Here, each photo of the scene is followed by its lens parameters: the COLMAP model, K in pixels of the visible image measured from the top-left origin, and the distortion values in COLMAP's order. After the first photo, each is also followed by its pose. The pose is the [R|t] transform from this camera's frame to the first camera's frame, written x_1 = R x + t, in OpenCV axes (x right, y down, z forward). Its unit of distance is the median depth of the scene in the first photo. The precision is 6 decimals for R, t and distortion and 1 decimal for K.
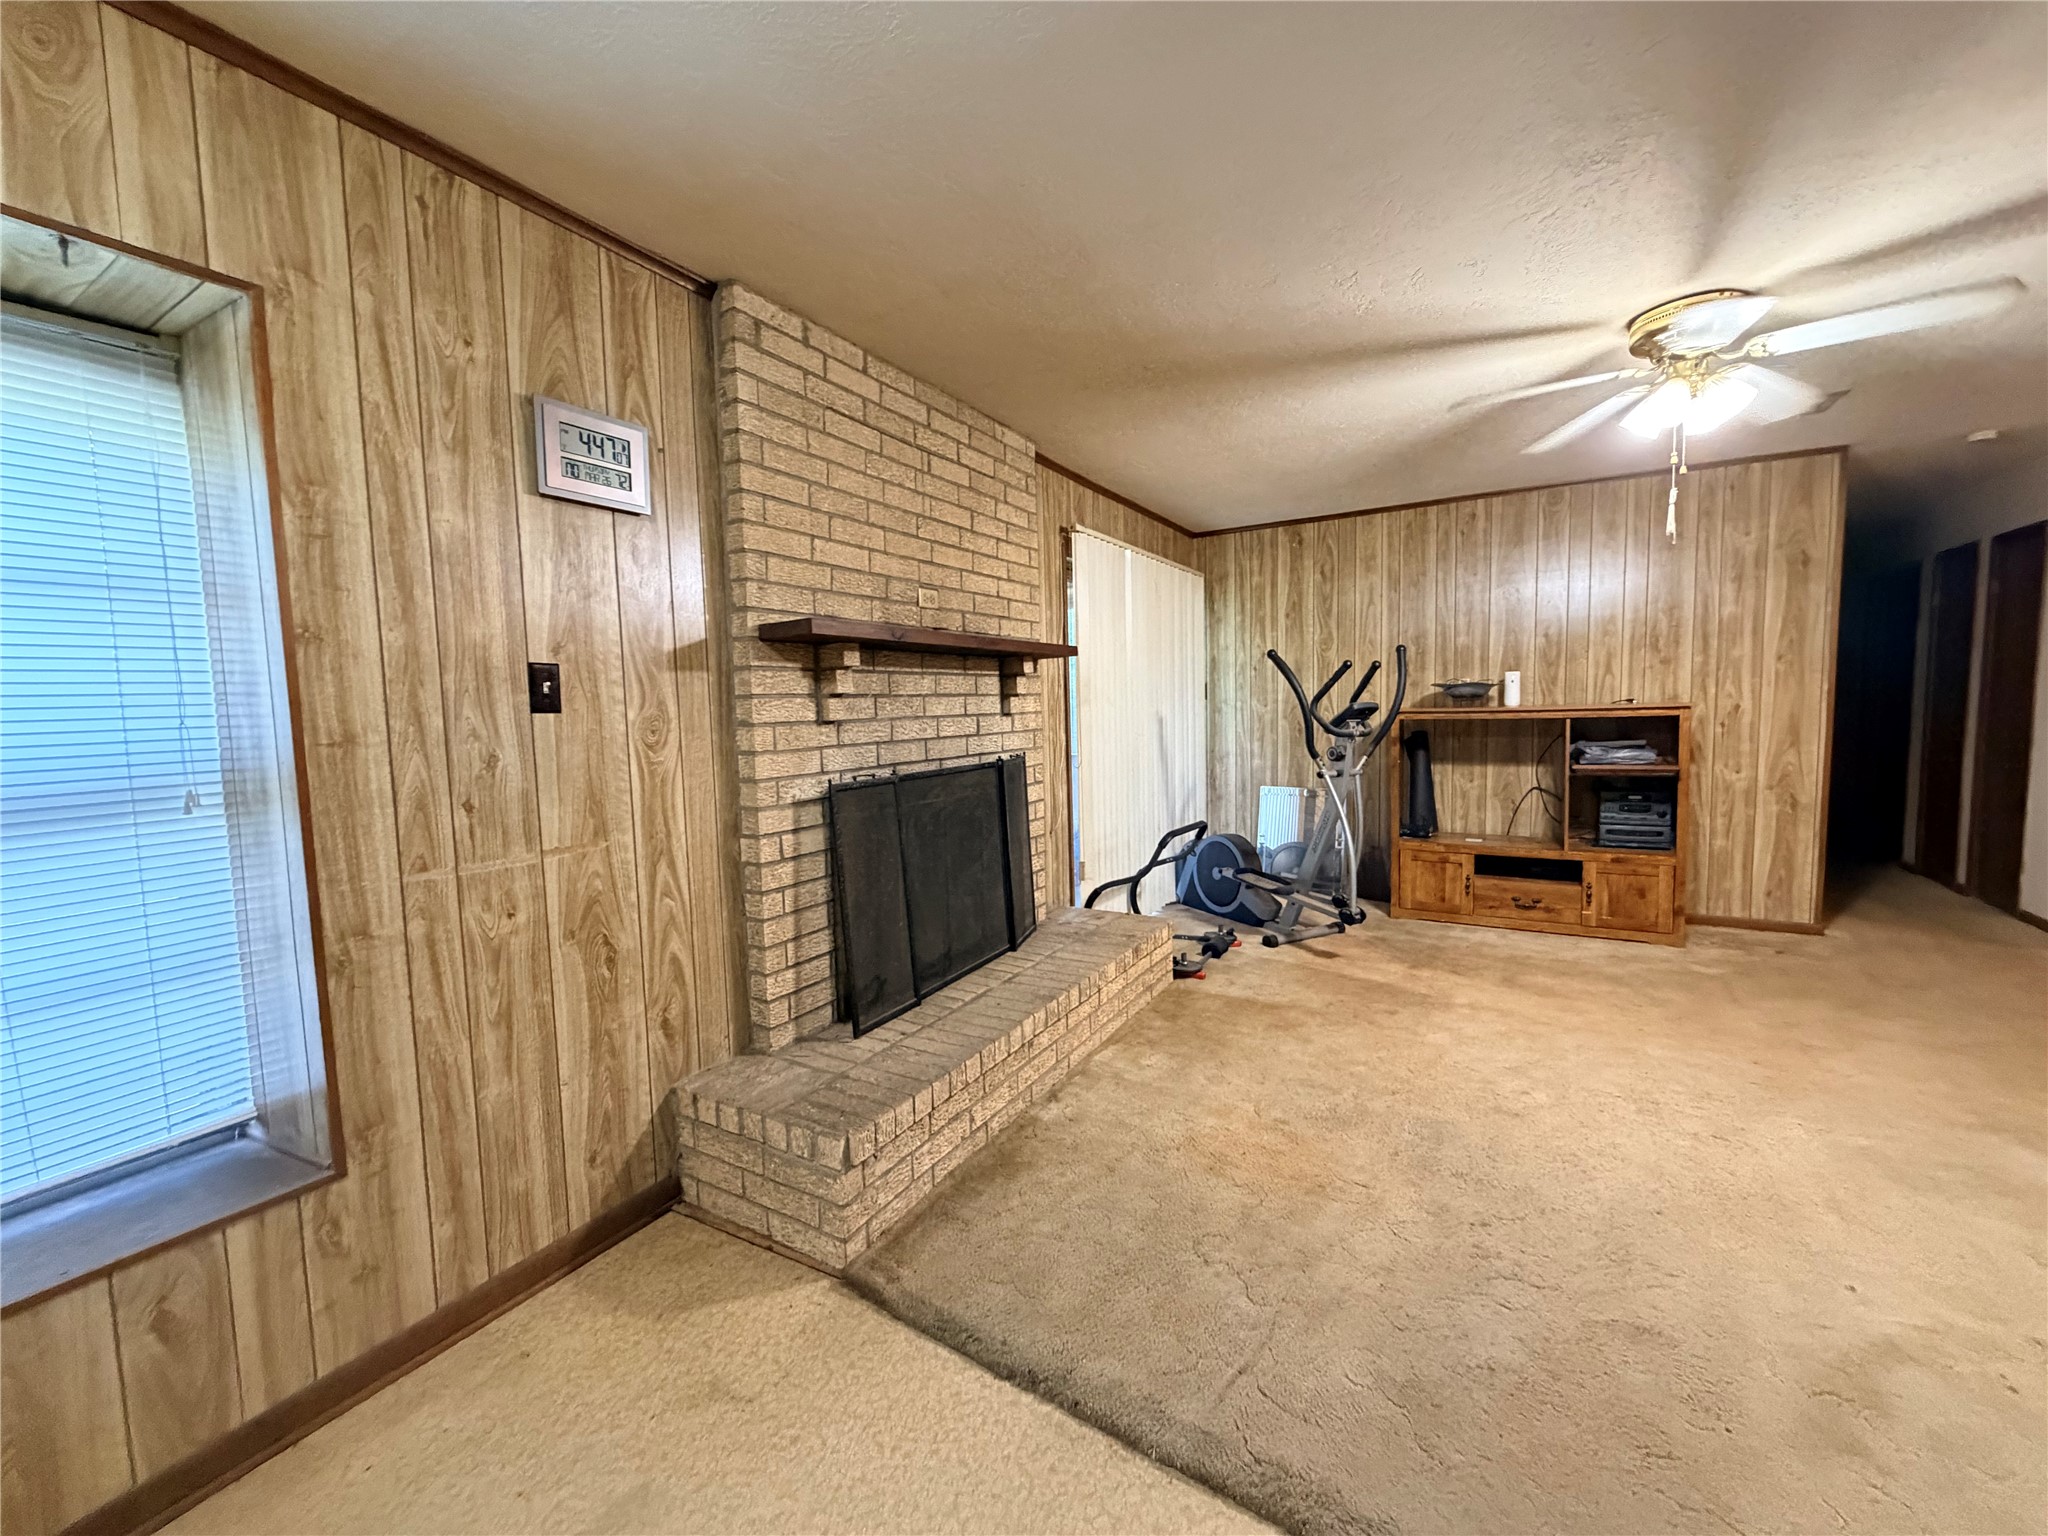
lens RADIAL K [[816.2, 0, 1019.8], [0, 816.2, 768.2], [0, 0, 1]] dist [-0.000811, 0.000435]
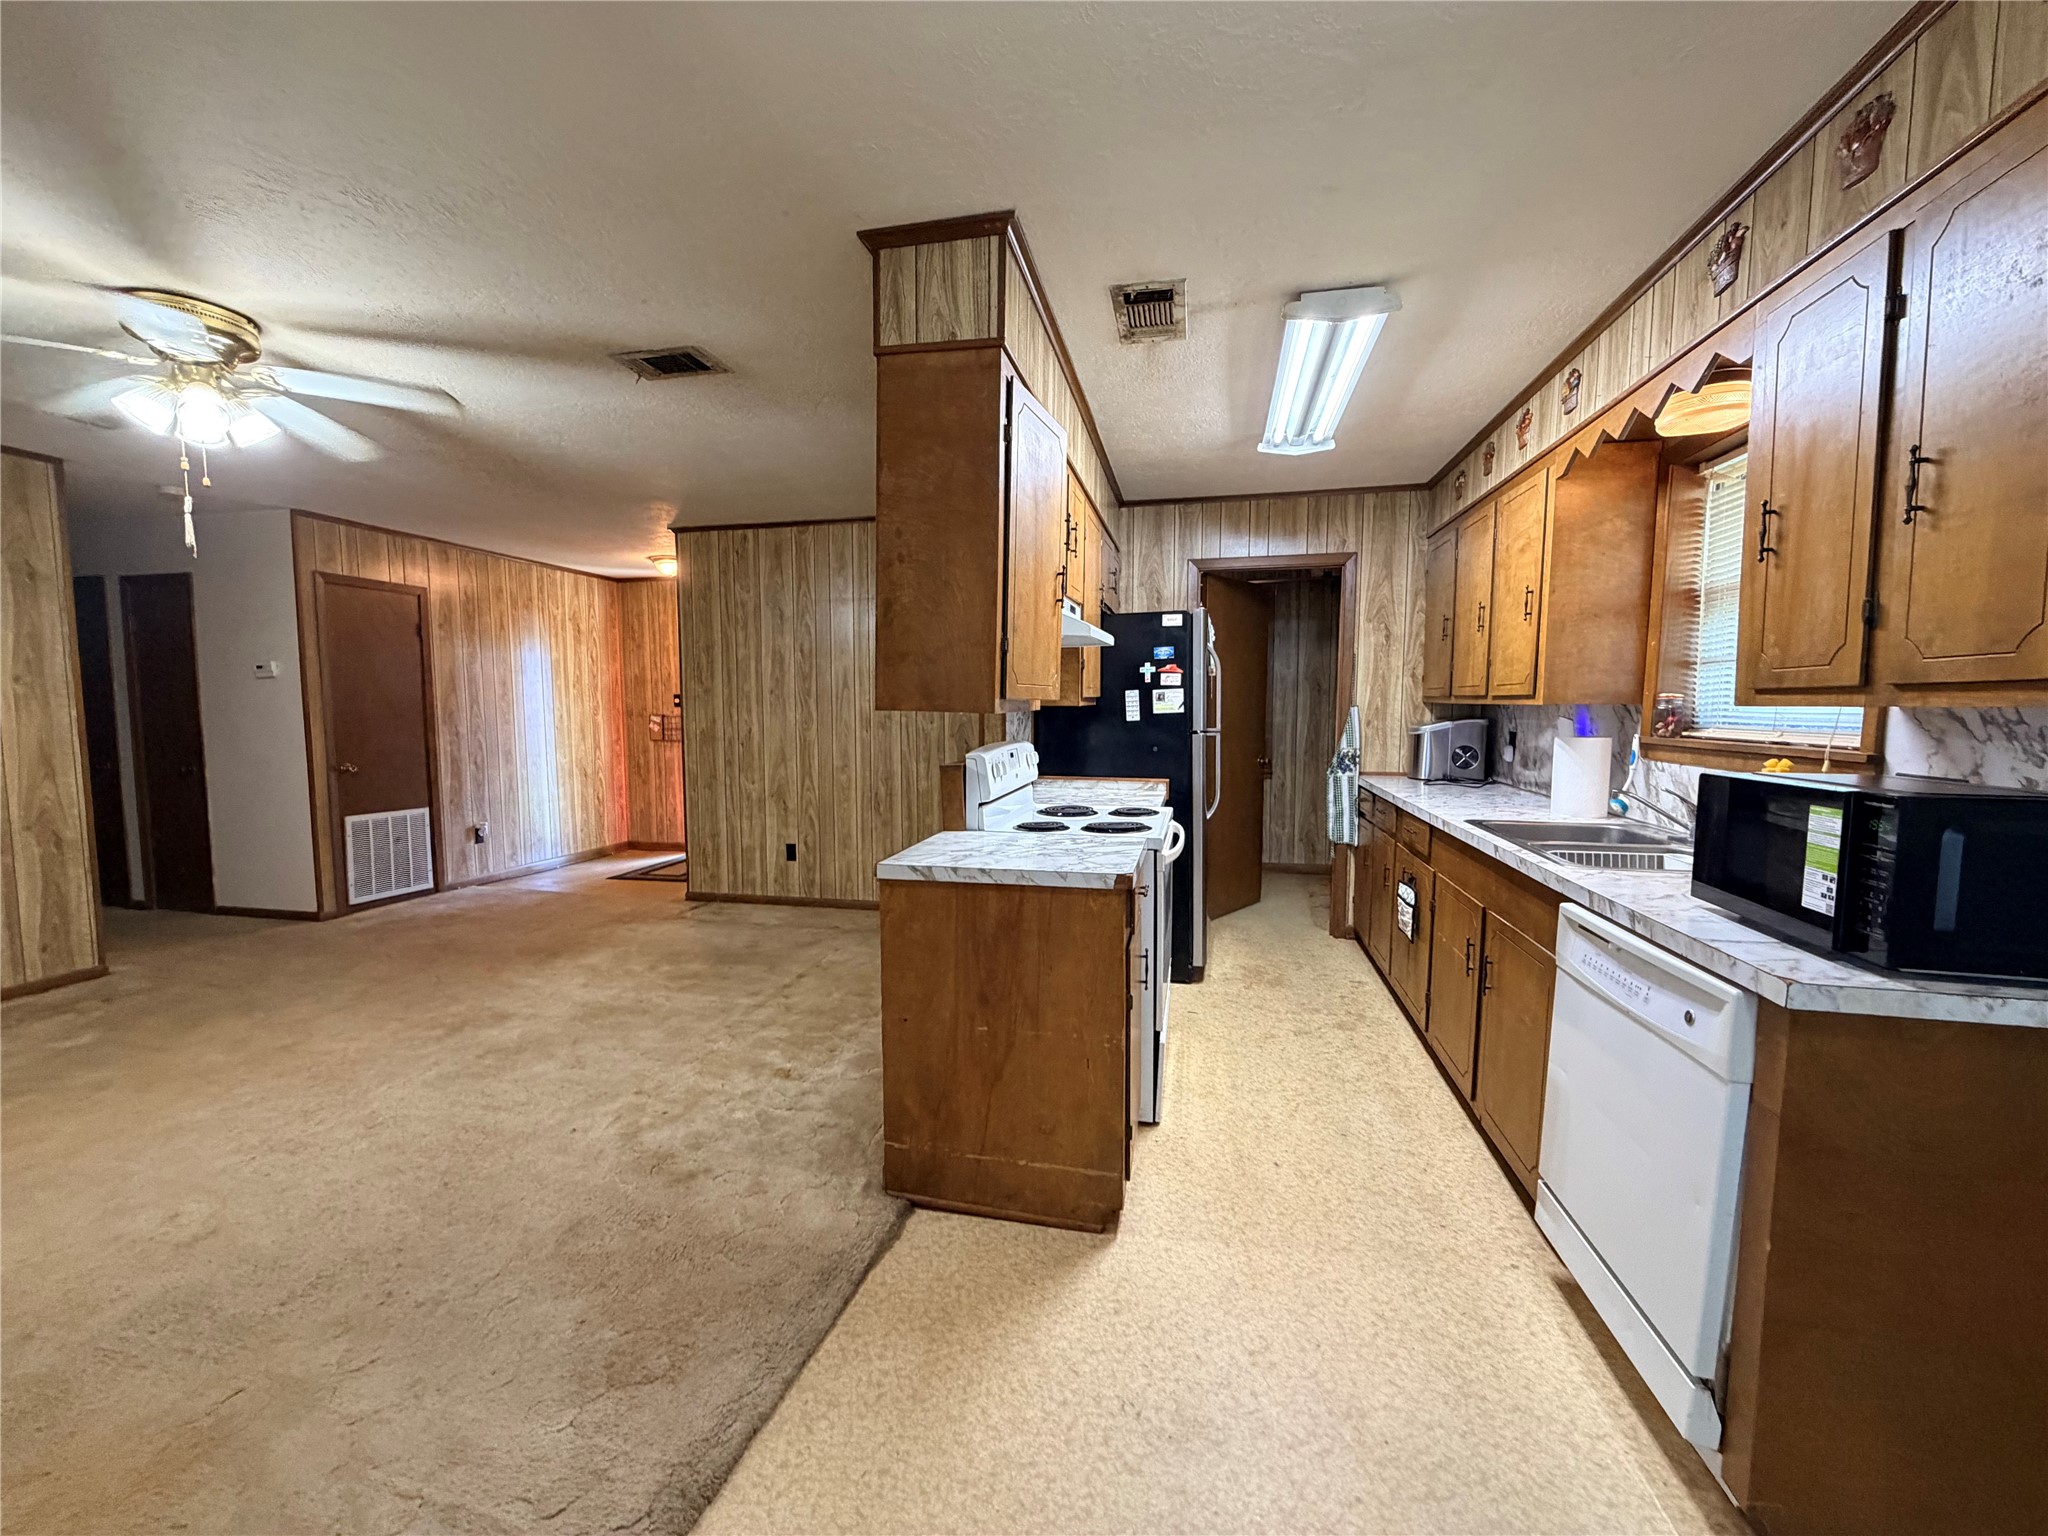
lens RADIAL K [[816.2, 0, 1019.2], [0, 816.2, 768.3], [0, 0, 1]] dist [-0.000811, 0.000435]
pose [[-0.309783, -0.049983, 0.949493, -0.249692], [0.084586, 0.993209, 0.079881, -0.021115], [-0.947037, 0.105059, -0.303452, 0.276411]]
